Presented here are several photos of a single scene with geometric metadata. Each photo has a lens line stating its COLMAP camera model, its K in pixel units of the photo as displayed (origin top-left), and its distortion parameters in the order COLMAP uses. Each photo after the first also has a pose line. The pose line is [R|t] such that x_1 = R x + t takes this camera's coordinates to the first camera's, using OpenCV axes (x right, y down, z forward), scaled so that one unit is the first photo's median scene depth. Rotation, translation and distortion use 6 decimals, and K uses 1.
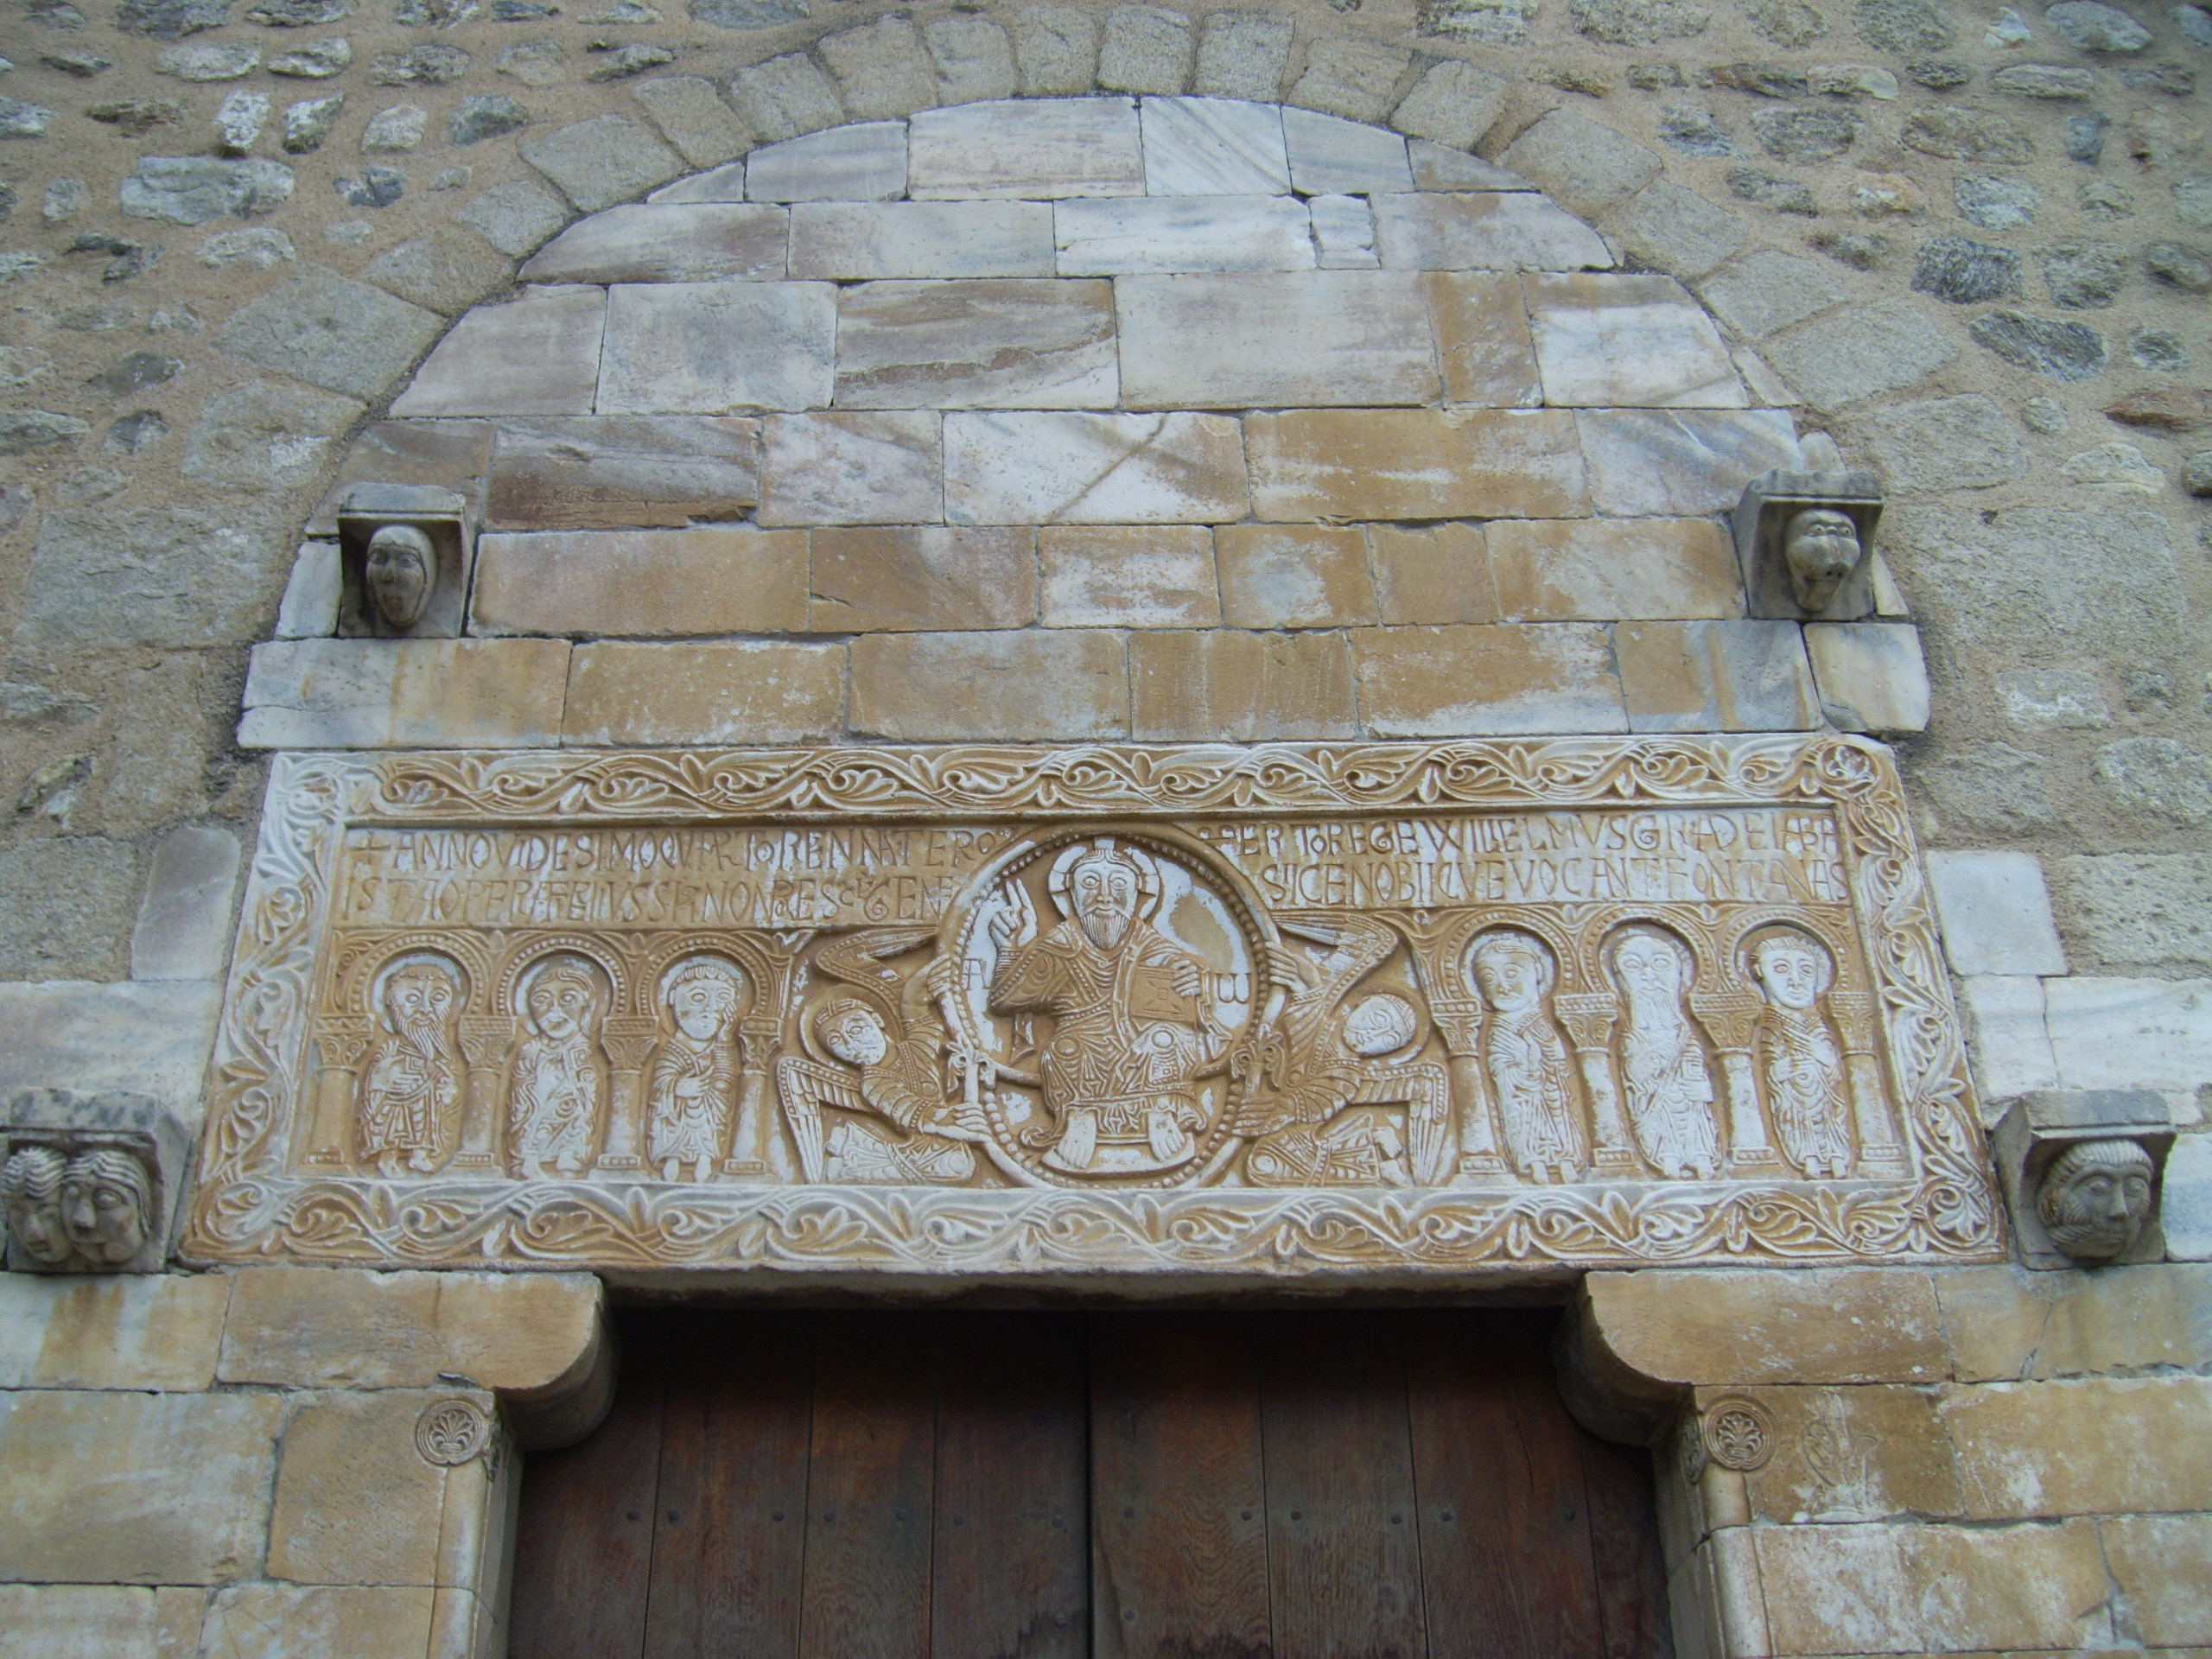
lens RADIAL K [[2326.3, 0, 1043.9], [0, 2326.3, 882.1], [0, 0, 1]] dist [-0.176243, 0.162353]
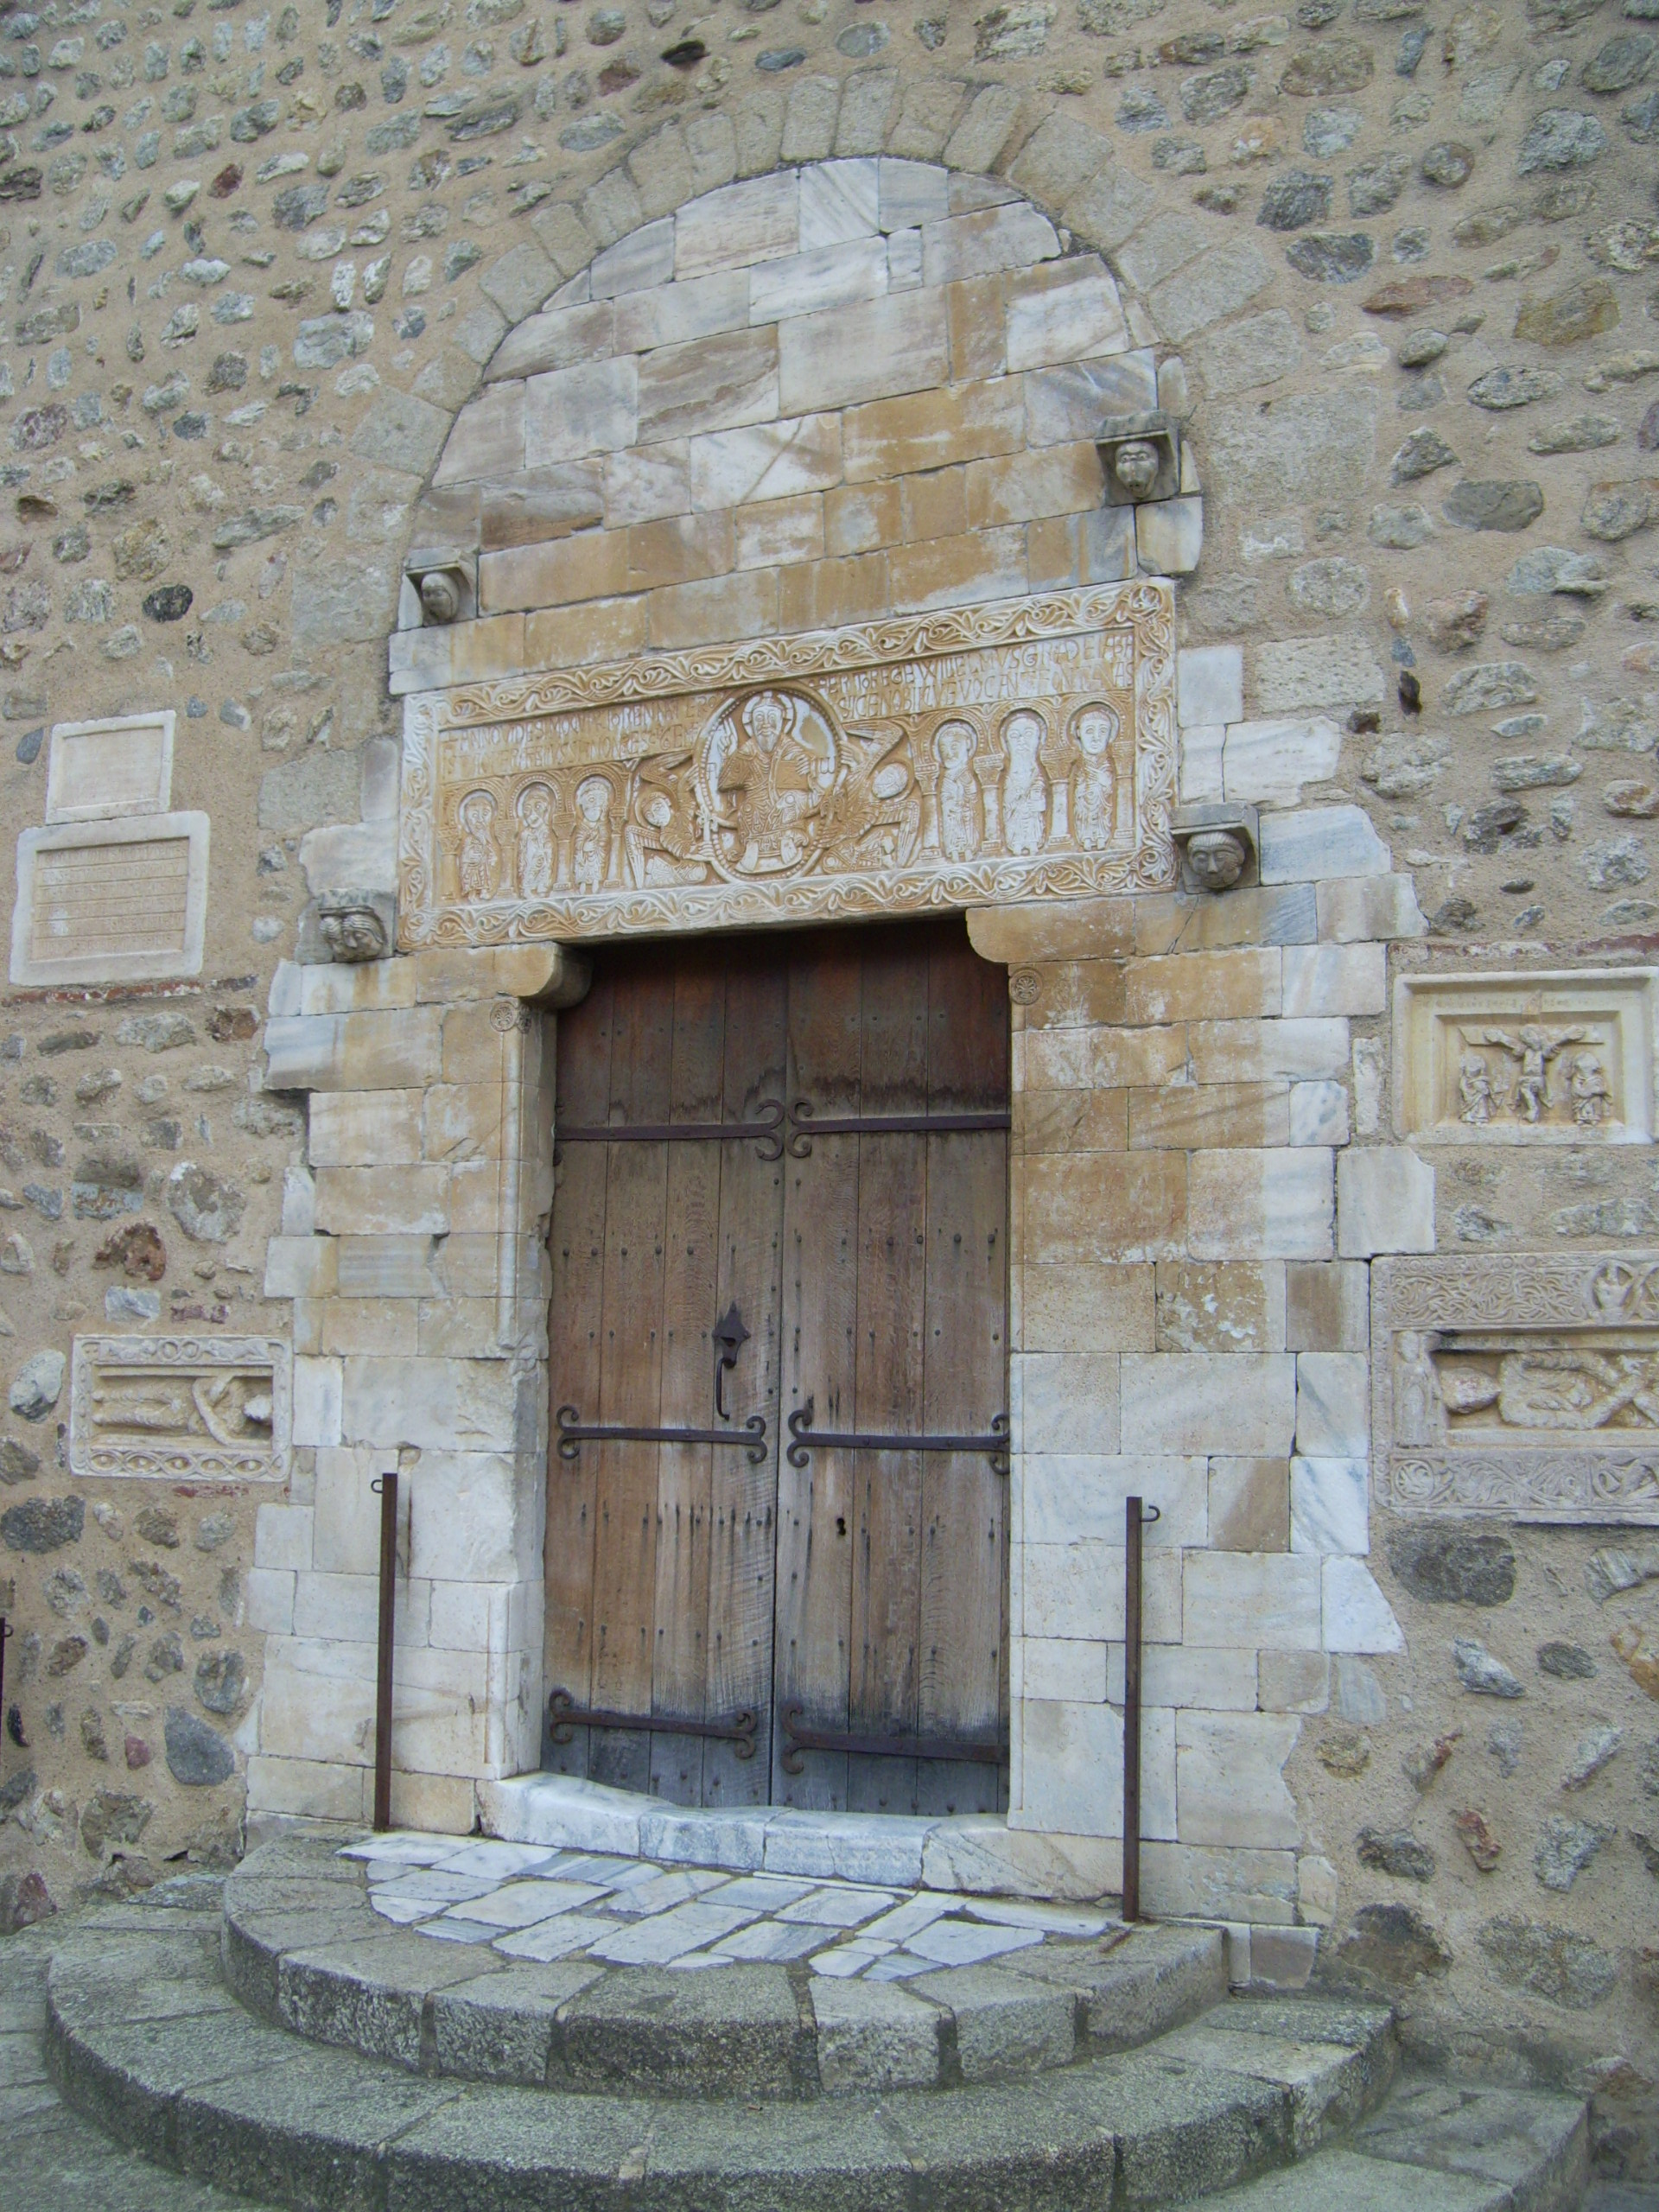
lens RADIAL K [[2326.3, 0, 825.4], [0, 2326.3, 1068.8], [0, 0, 1]] dist [-0.176243, 0.162353]
pose [[0.906628, -0.034723, -0.420501, 0.872882], [0.212135, 0.899000, 0.383142, -0.466360], [0.364726, -0.436570, 0.822424, -0.738619]]
